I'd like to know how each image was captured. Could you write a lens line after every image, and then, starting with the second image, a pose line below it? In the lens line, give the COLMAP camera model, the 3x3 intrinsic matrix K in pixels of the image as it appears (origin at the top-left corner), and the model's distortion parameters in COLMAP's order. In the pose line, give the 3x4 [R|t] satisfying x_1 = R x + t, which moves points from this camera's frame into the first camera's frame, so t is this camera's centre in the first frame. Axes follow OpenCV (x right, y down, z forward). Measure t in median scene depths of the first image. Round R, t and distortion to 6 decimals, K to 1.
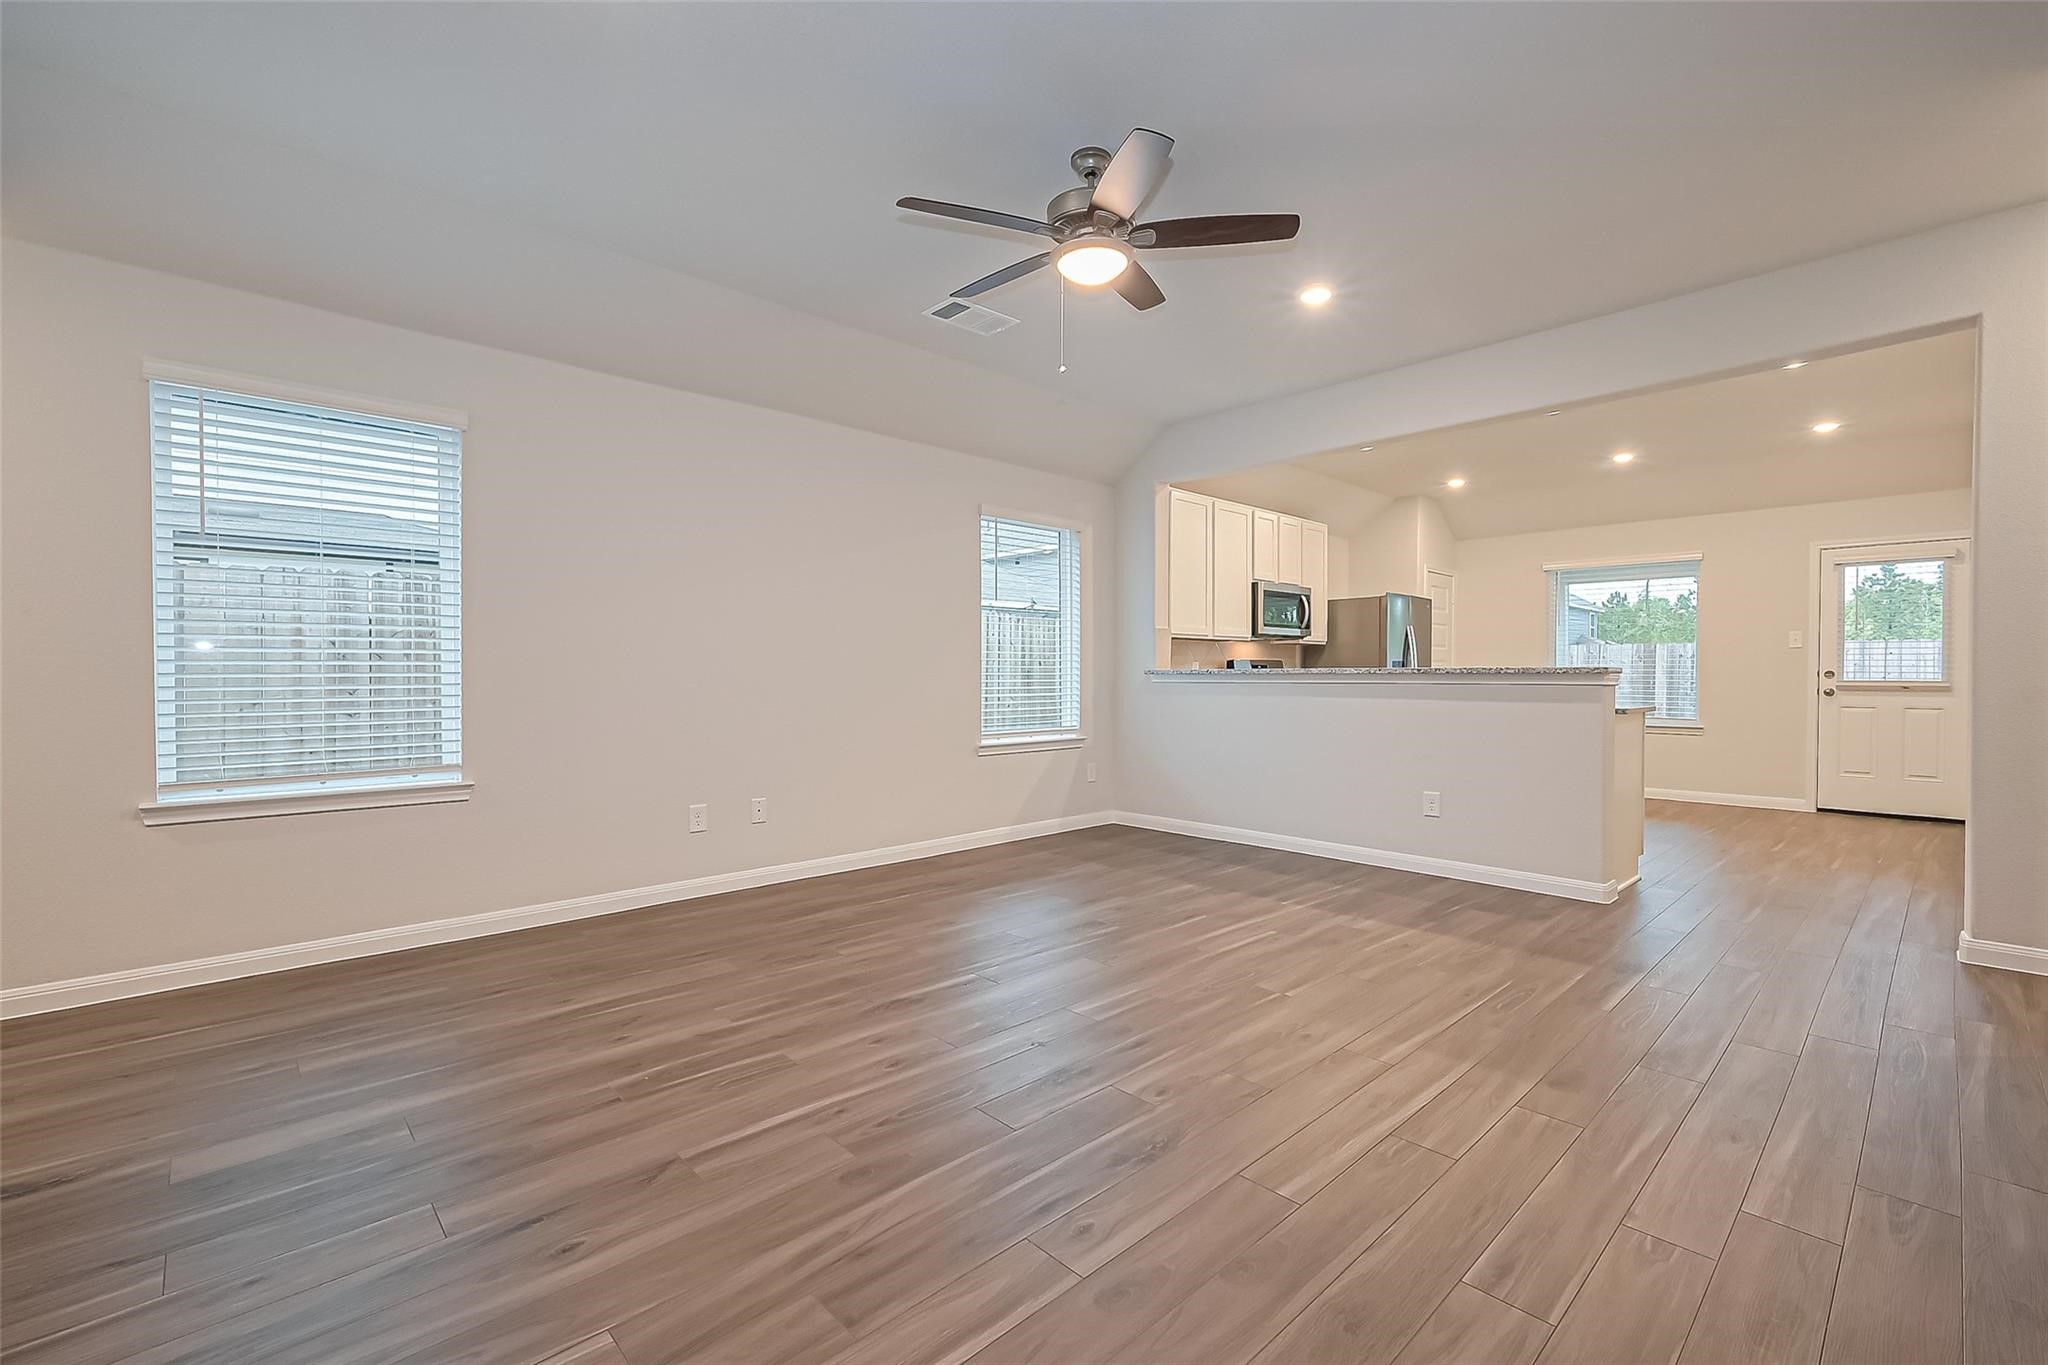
lens RADIAL K [[925.1, 0, 990.8], [0, 925.1, 684.8], [0, 0, 1]] dist [0.001209, -0.000284]
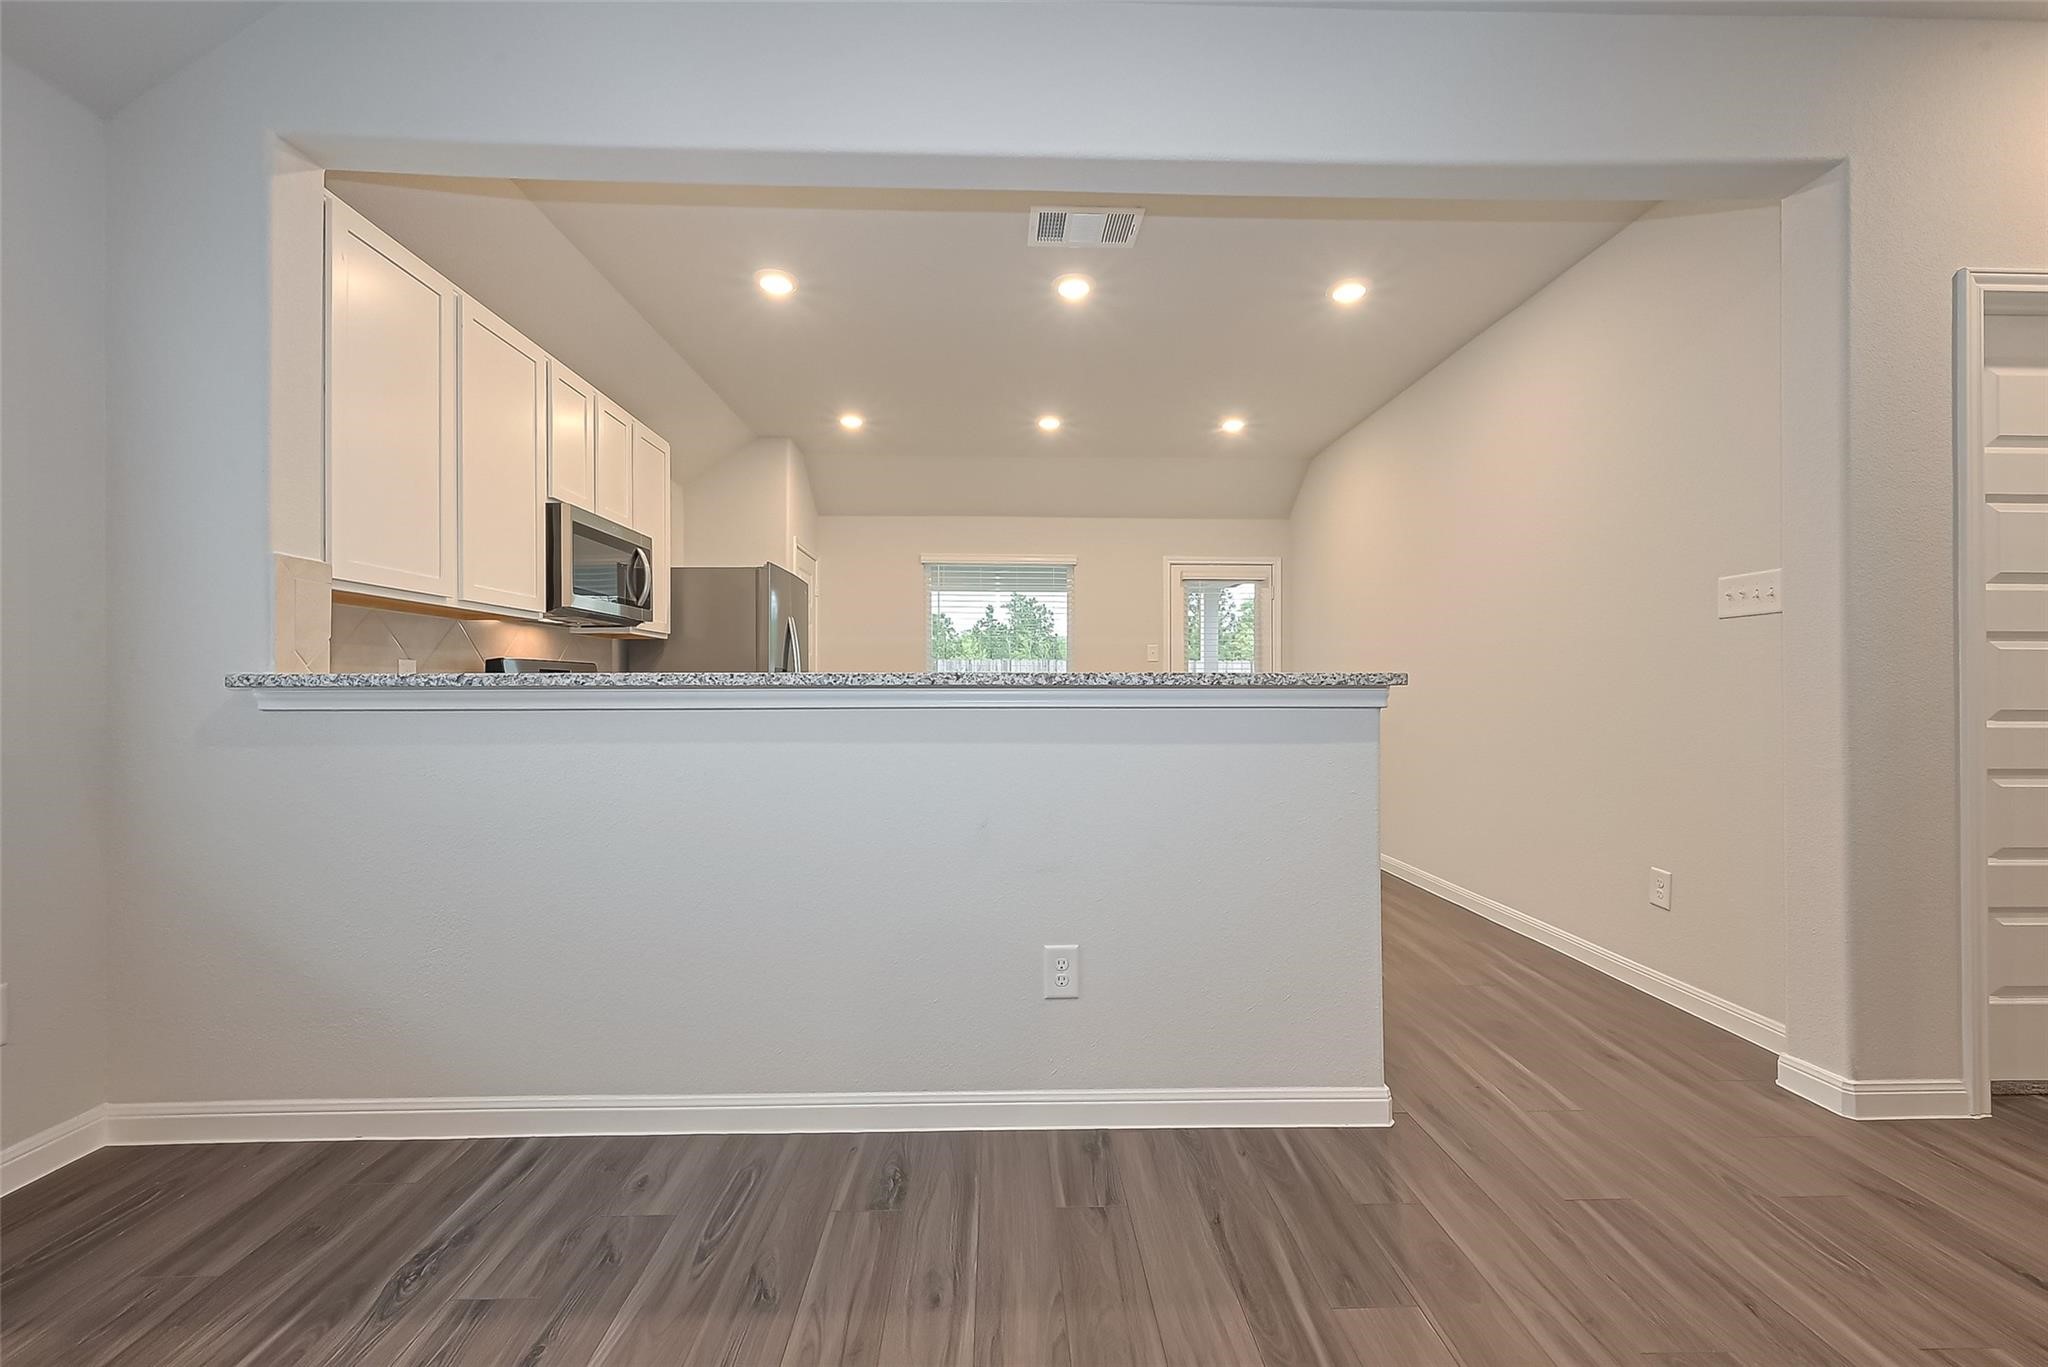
lens RADIAL K [[805.8, 0, 1019.8], [0, 805.8, 686.9], [0, 0, 1]] dist [0.000083, 0.000300]
pose [[0.634994, 0.001174, 0.772516, 0.194015], [0.007465, 0.999943, -0.007656, -0.010013], [-0.772481, 0.010628, 0.634949, 0.944352]]
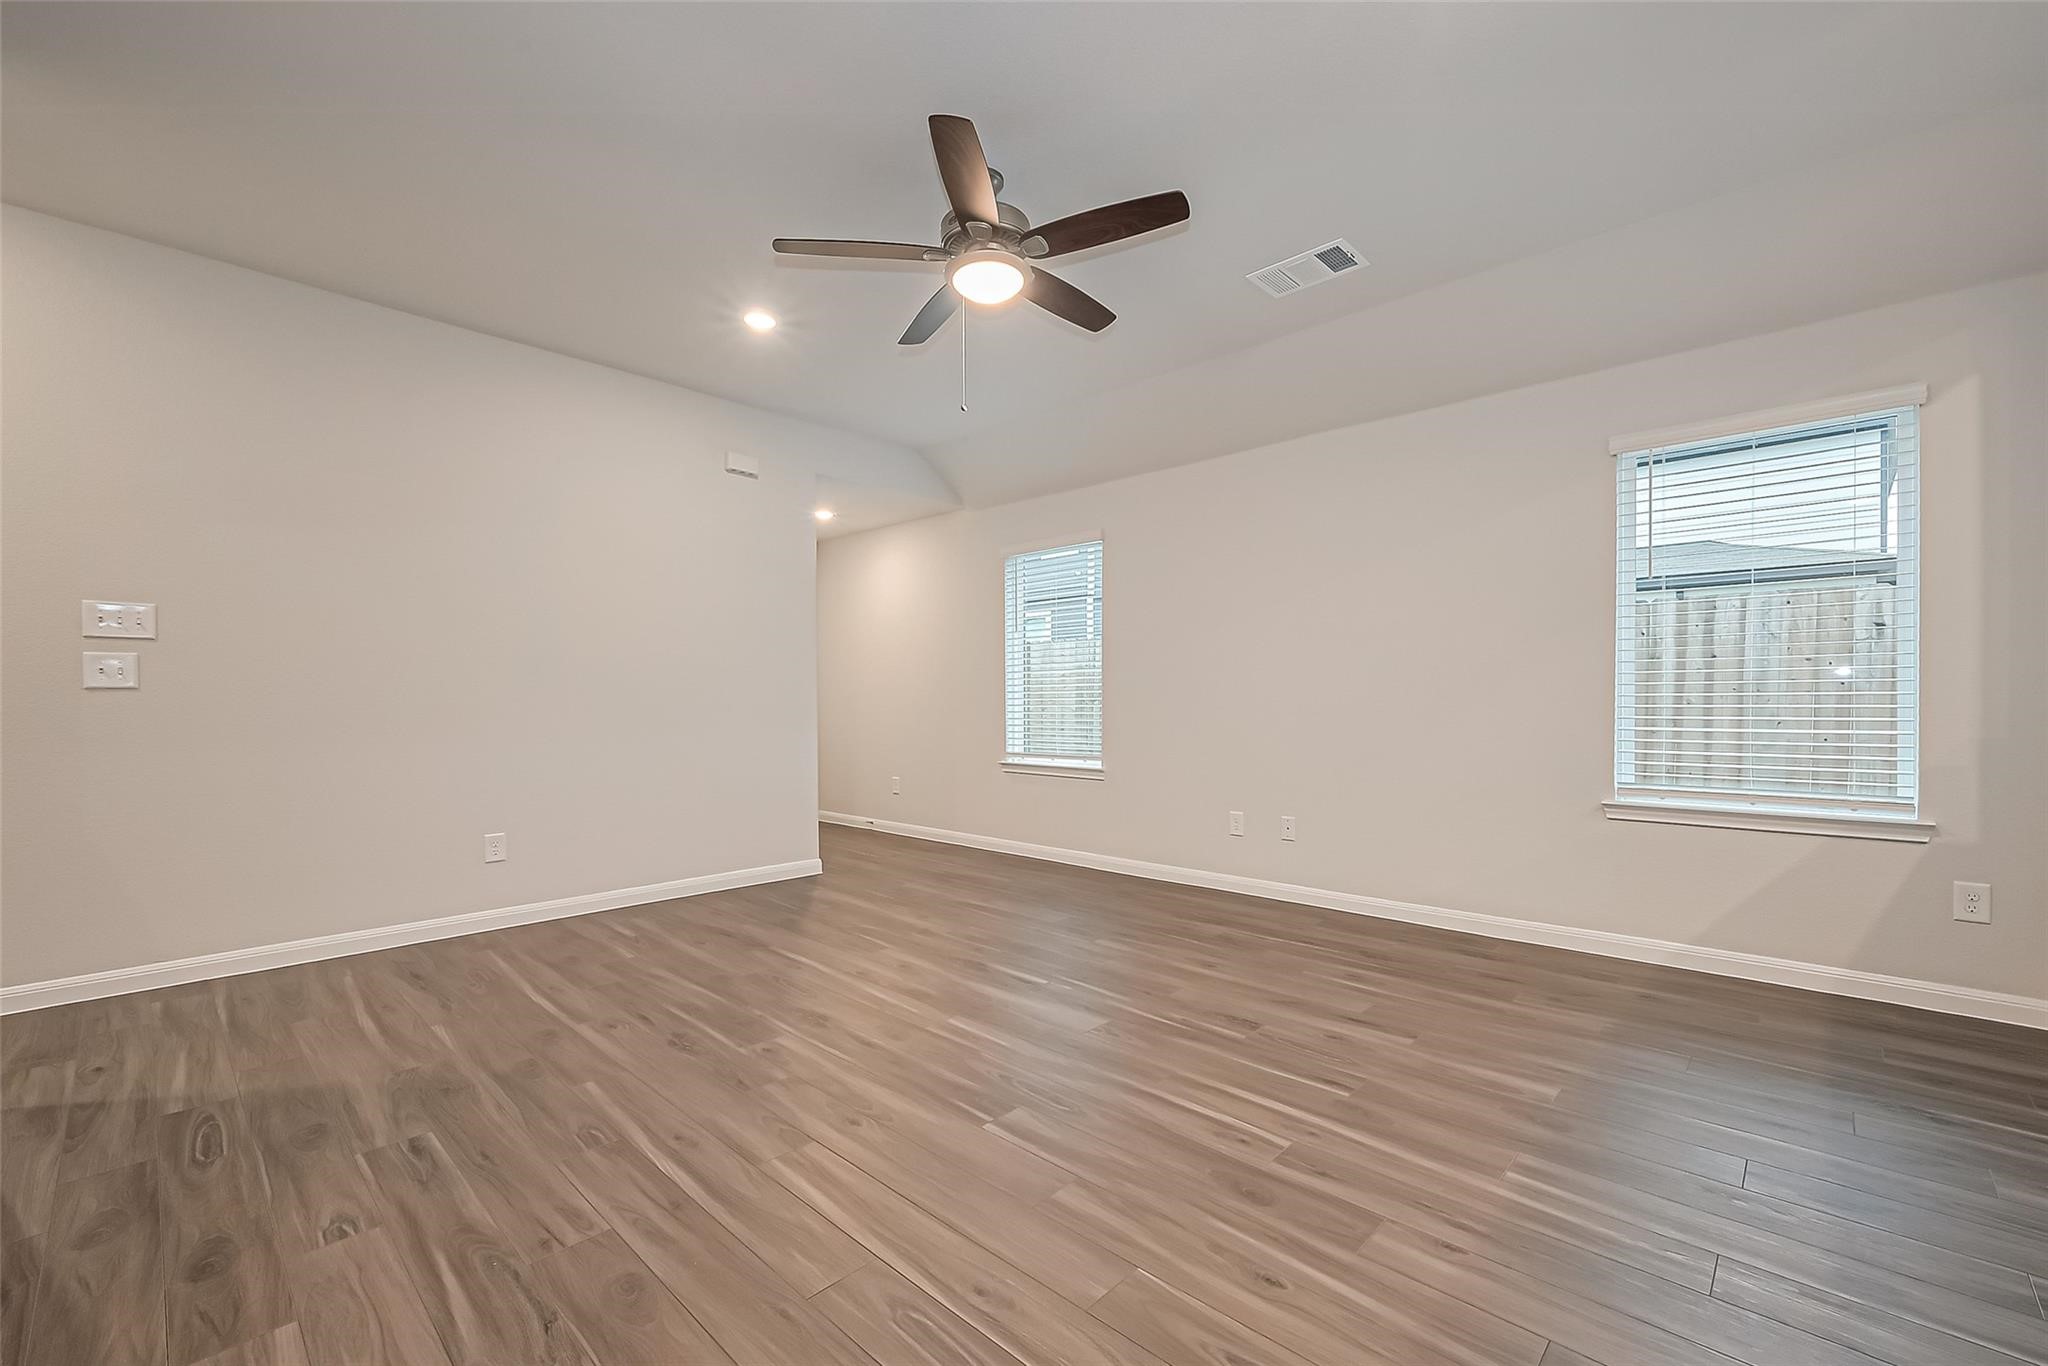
lens RADIAL K [[805.8, 0, 1019.8], [0, 805.8, 686.4], [0, 0, 1]] dist [0.000083, 0.000300]
pose [[0.069642, -0.017343, -0.997421, 0.790577], [-0.006925, 0.999816, -0.017868, -0.006802], [0.997548, 0.008151, 0.069510, 0.789760]]
